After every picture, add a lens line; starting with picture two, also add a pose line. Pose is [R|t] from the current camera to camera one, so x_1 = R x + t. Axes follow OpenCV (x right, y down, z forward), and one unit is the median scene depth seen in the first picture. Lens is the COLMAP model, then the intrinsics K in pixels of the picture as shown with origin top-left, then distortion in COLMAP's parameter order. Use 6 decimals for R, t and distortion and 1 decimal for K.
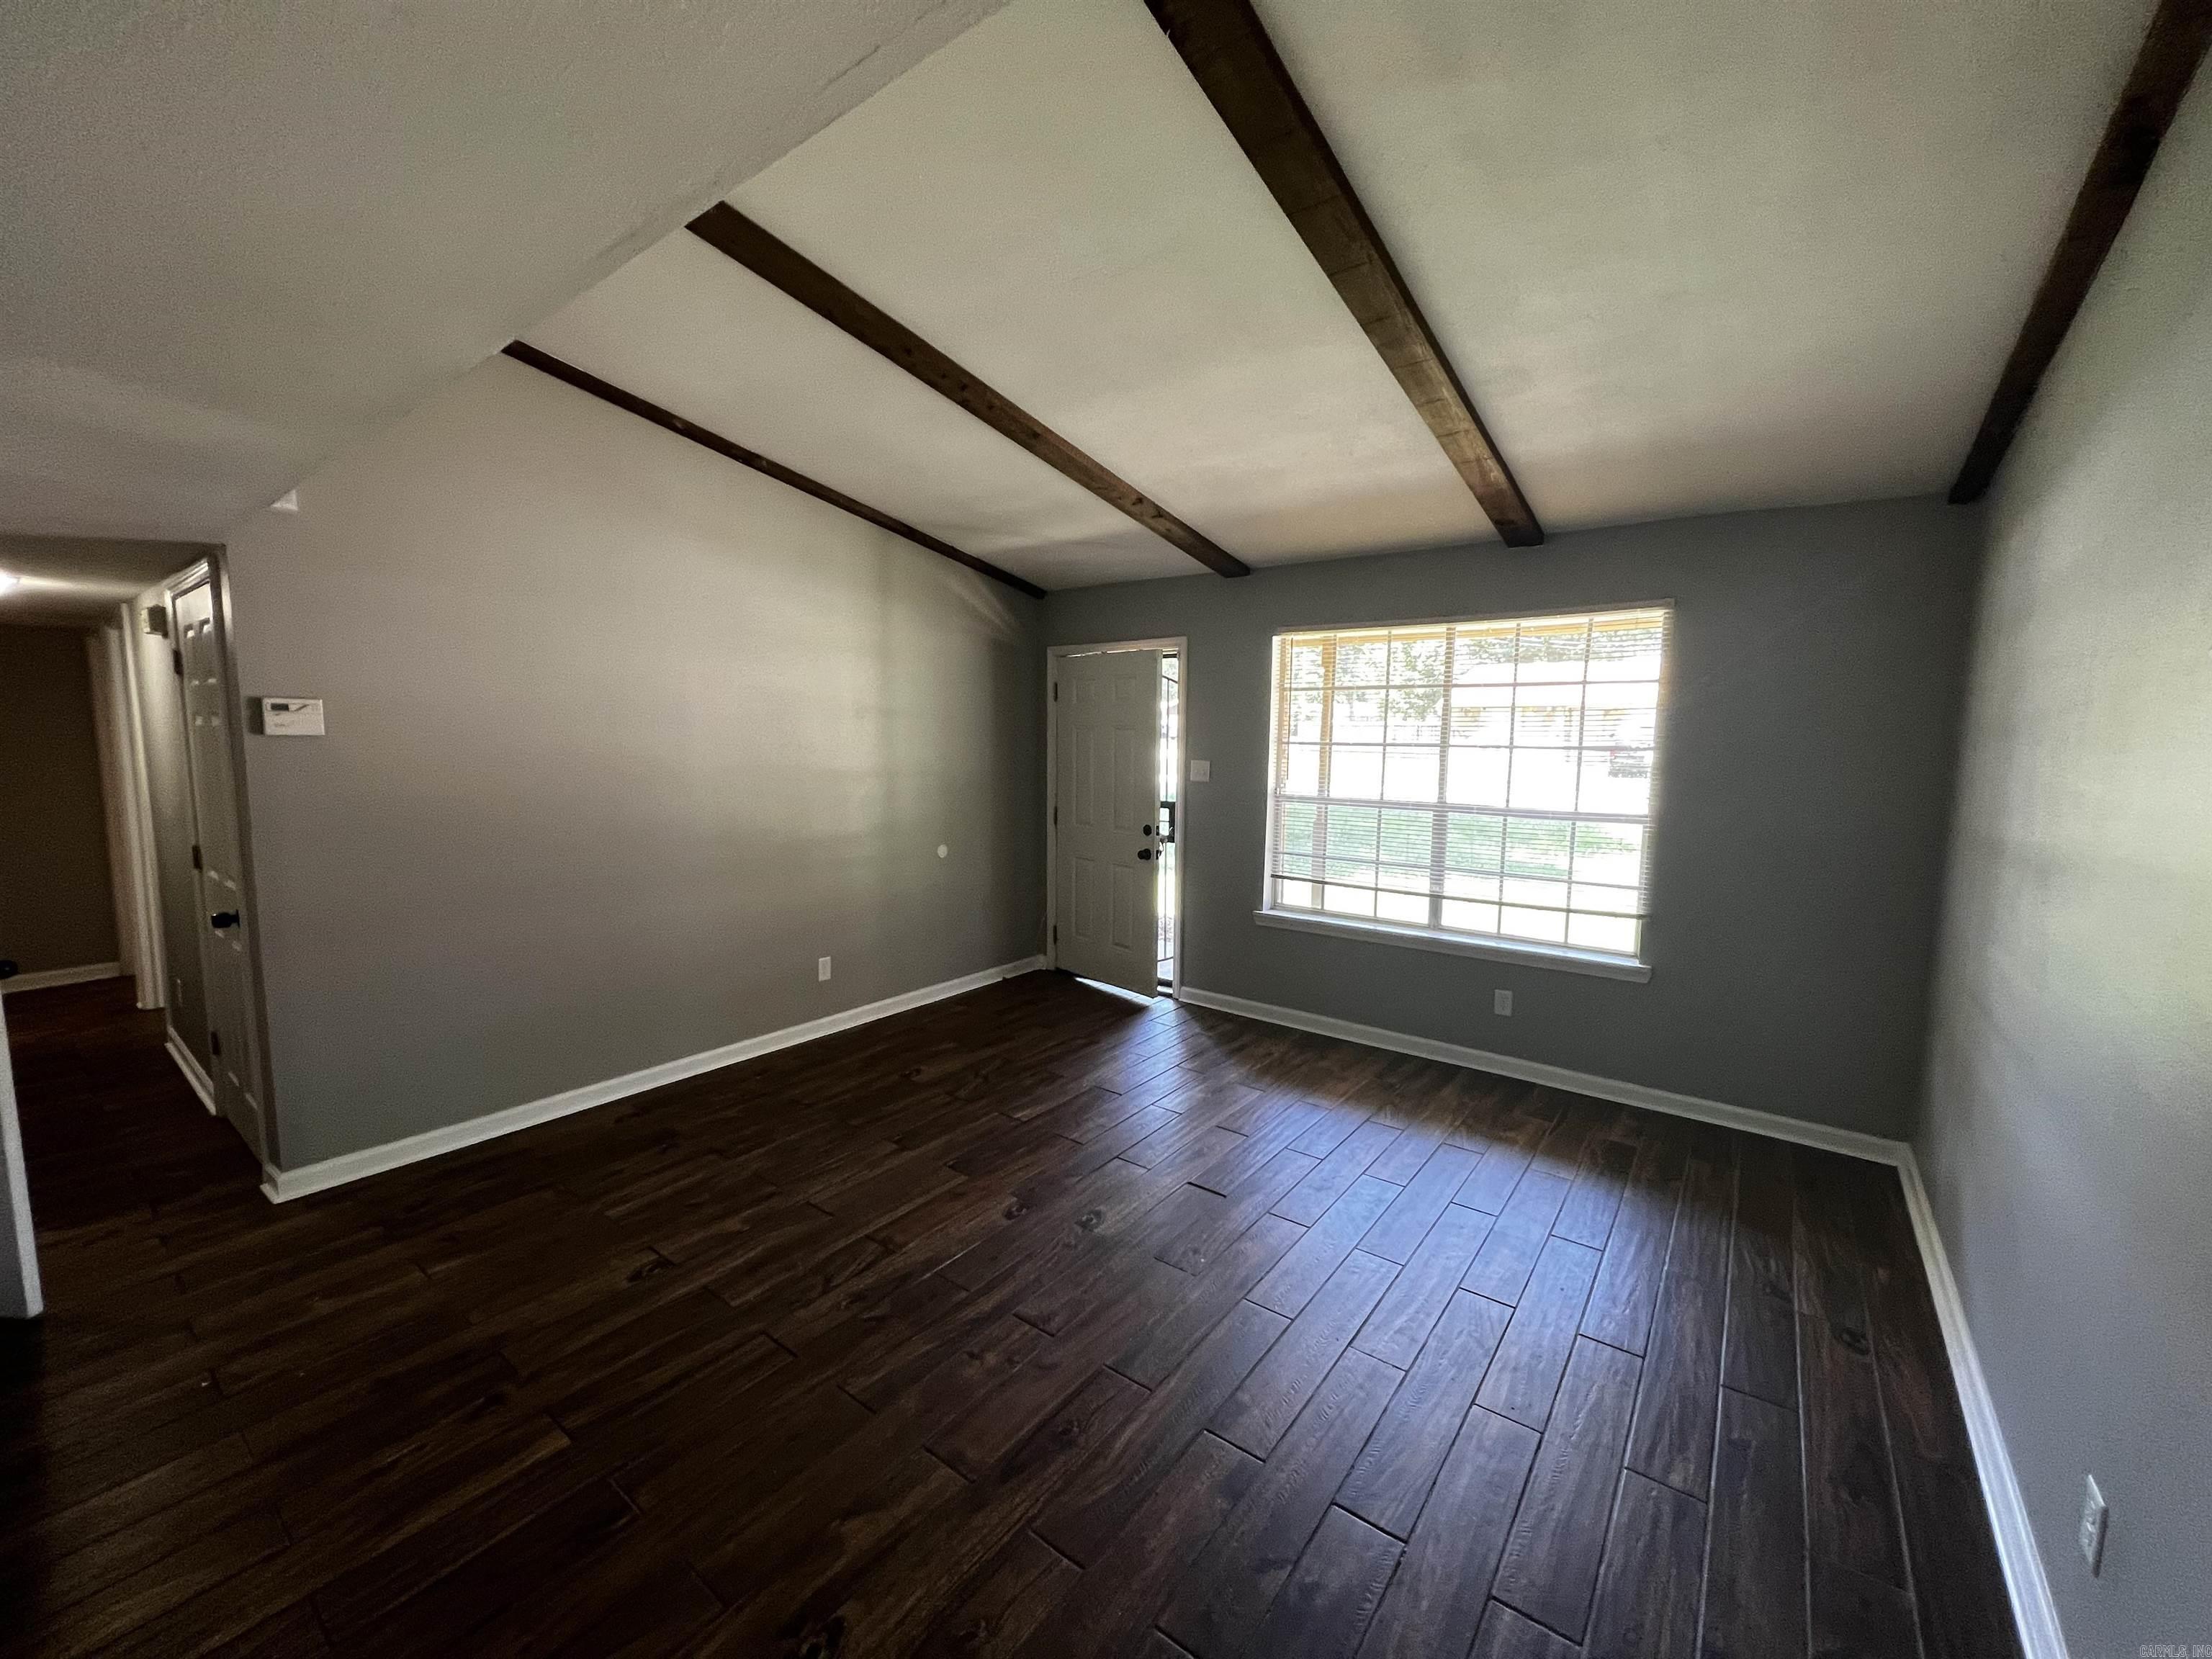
lens RADIAL K [[890.2, 0, 1096.8], [0, 890.2, 824.6], [0, 0, 1]] dist [-0.000095, -0.000284]
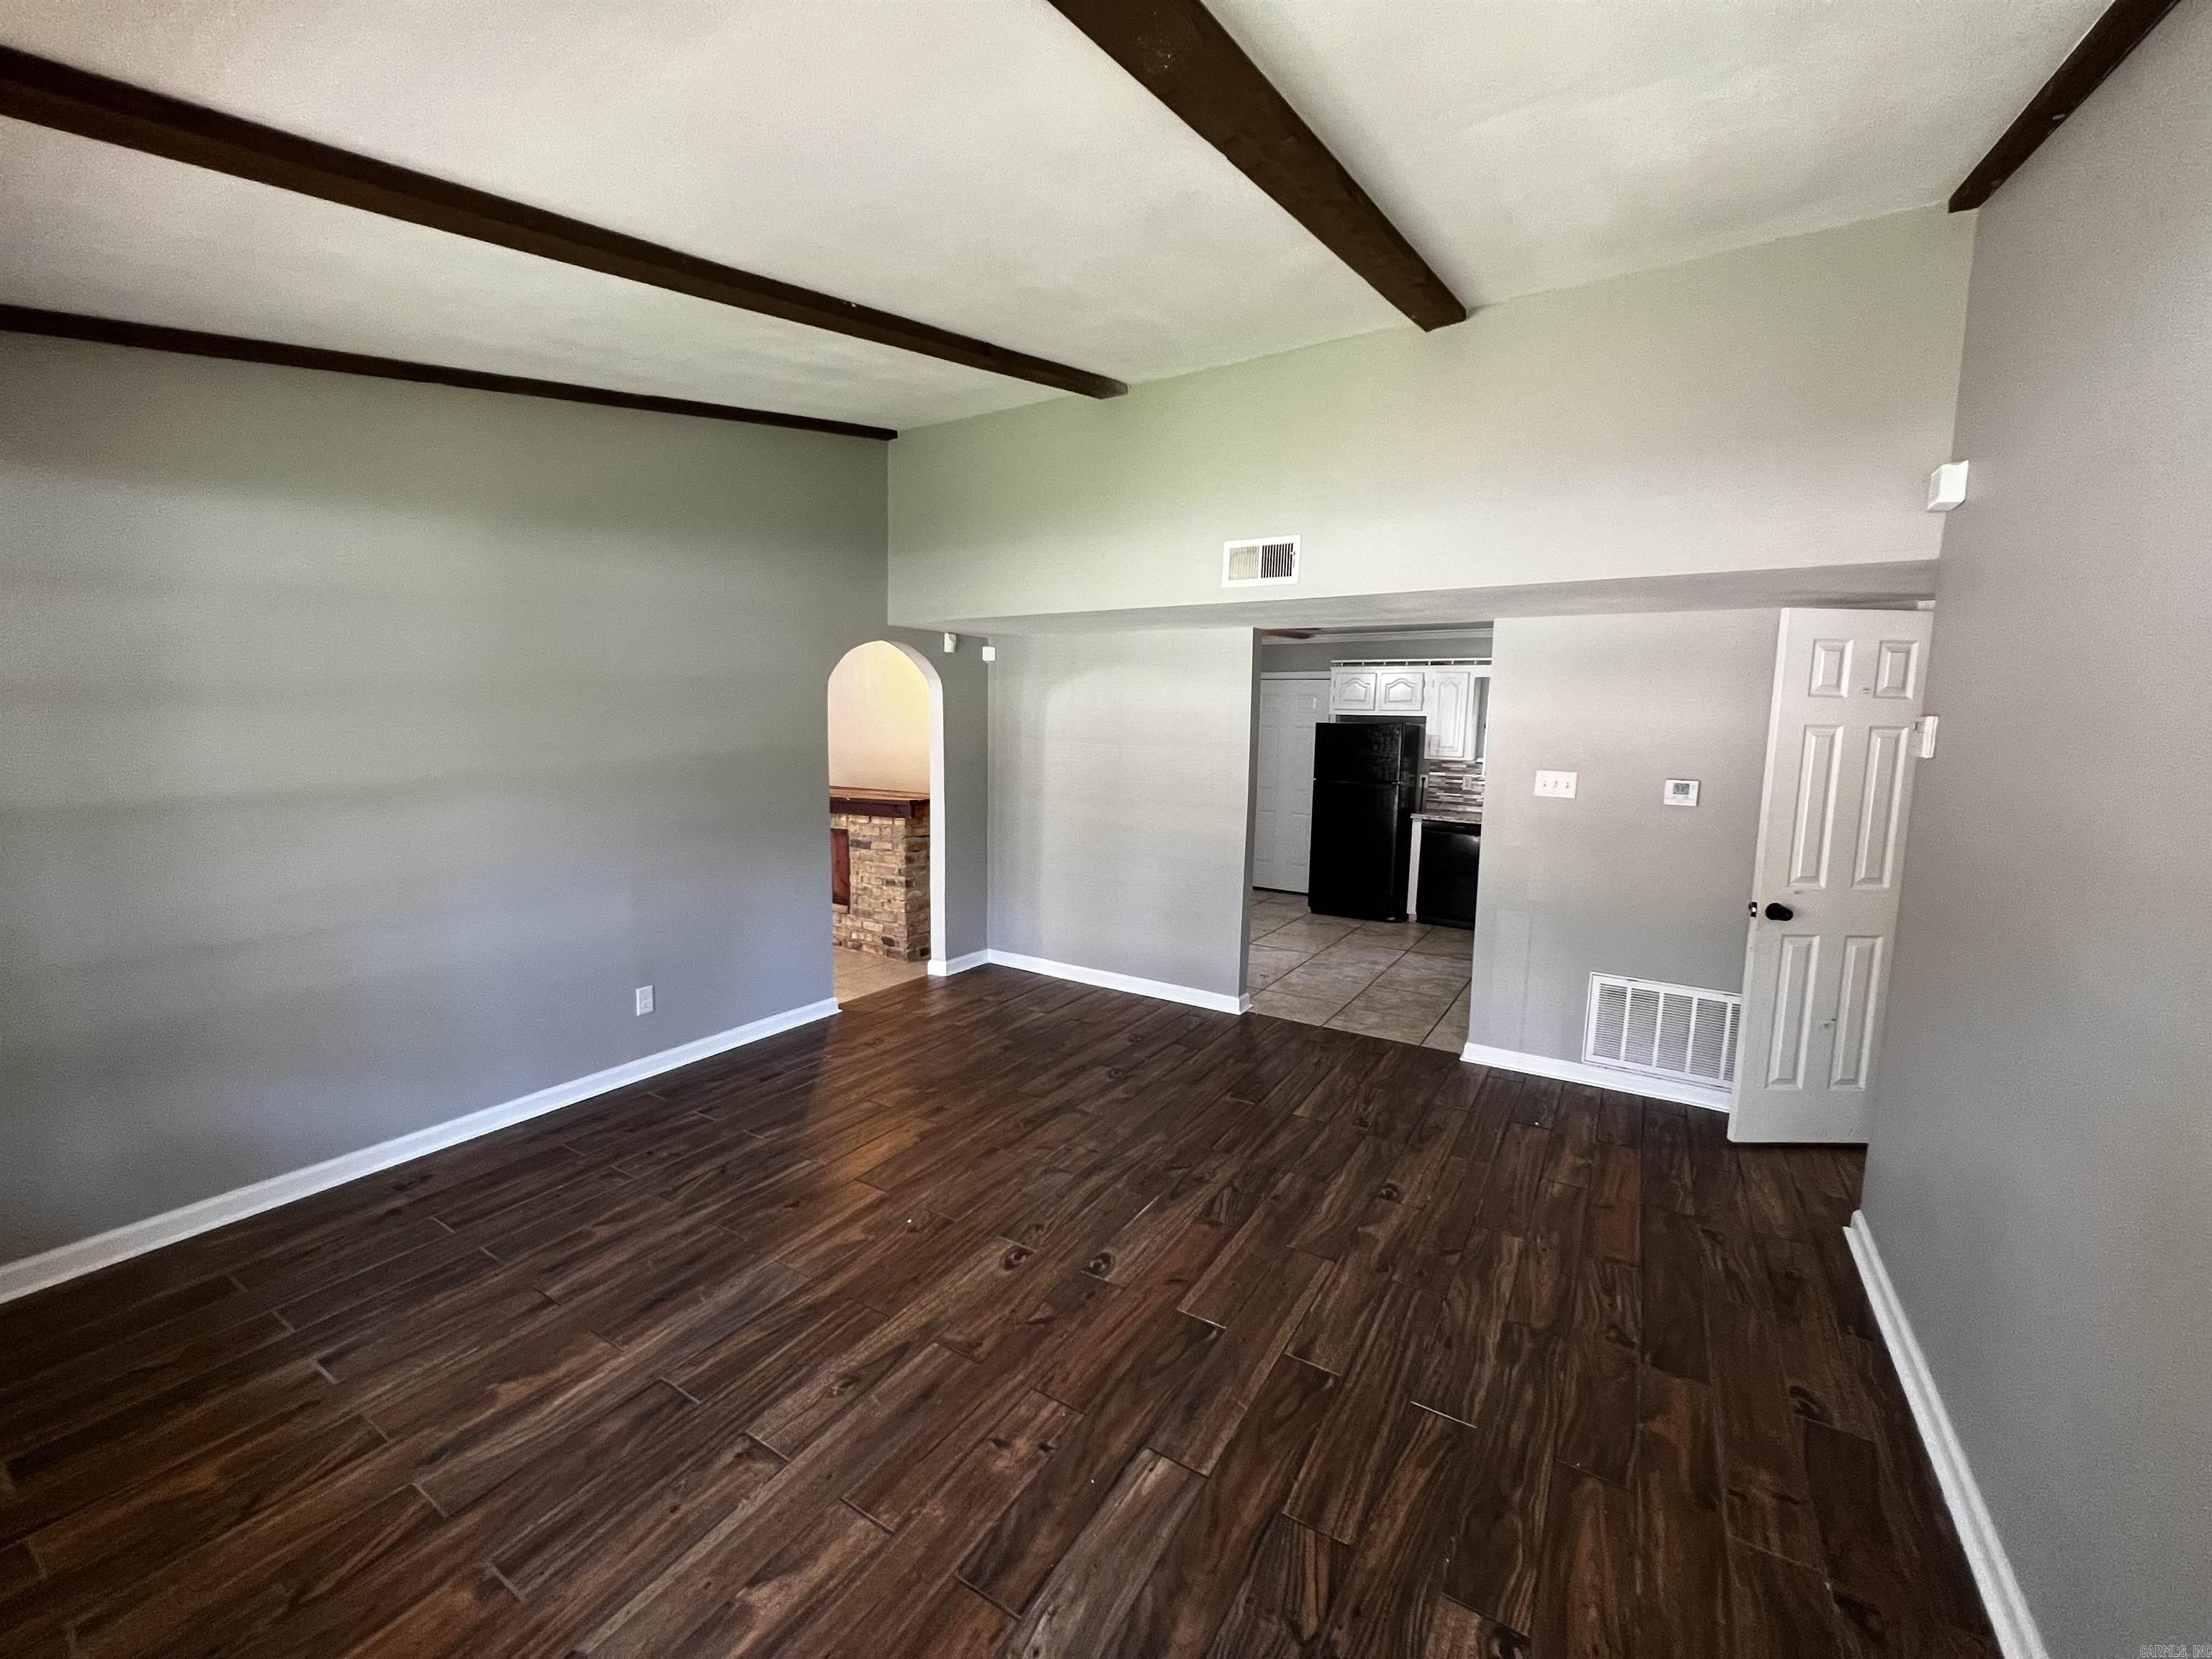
lens RADIAL K [[890.2, 0, 1100.2], [0, 890.2, 838.7], [0, 0, 1]] dist [-0.000095, -0.000284]
pose [[-0.994233, -0.016221, -0.106004, 0.012535], [-0.040576, 0.971906, 0.231844, -0.212885], [0.099265, 0.234808, -0.966960, 1.995858]]
